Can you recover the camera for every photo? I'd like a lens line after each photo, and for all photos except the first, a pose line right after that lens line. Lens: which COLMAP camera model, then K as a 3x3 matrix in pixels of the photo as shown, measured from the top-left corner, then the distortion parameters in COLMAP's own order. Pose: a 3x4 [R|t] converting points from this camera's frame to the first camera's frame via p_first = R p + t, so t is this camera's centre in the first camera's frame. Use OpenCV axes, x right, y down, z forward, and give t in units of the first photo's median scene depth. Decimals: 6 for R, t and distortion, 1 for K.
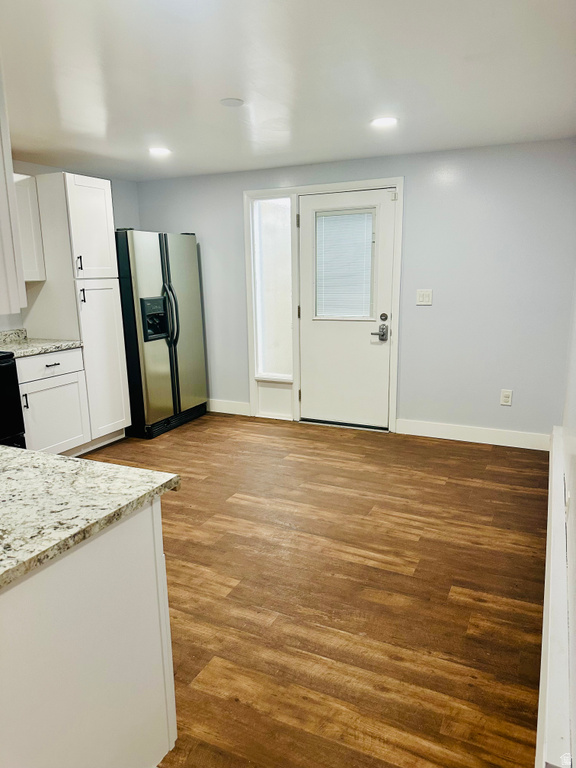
lens RADIAL K [[541.8, 0, 300.1], [0, 541.8, 397.5], [0, 0, 1]] dist [0.076494, -0.095922]
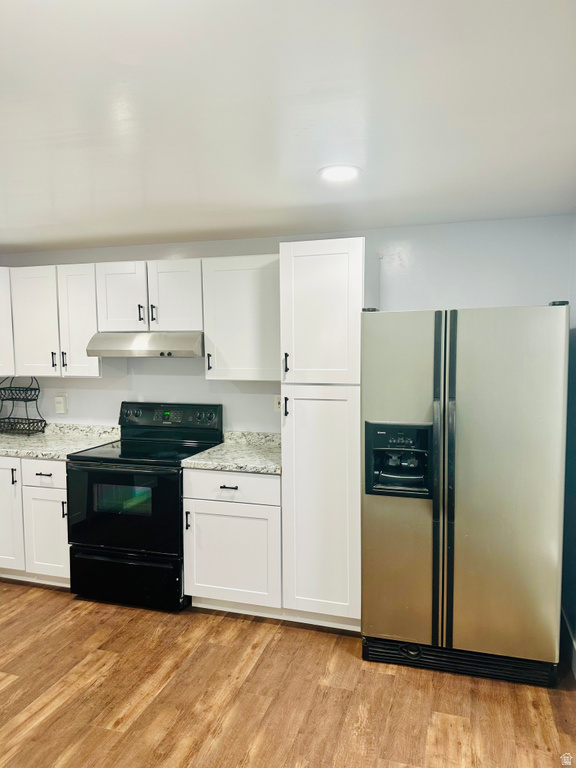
lens RADIAL K [[541.8, 0, 286.2], [0, 541.8, 392.5], [0, 0, 1]] dist [0.076494, -0.095922]
pose [[0.147262, 0.094650, -0.984558, 0.296041], [-0.240643, 0.968930, 0.057155, -0.241662], [0.959377, 0.228510, 0.165463, 0.871210]]
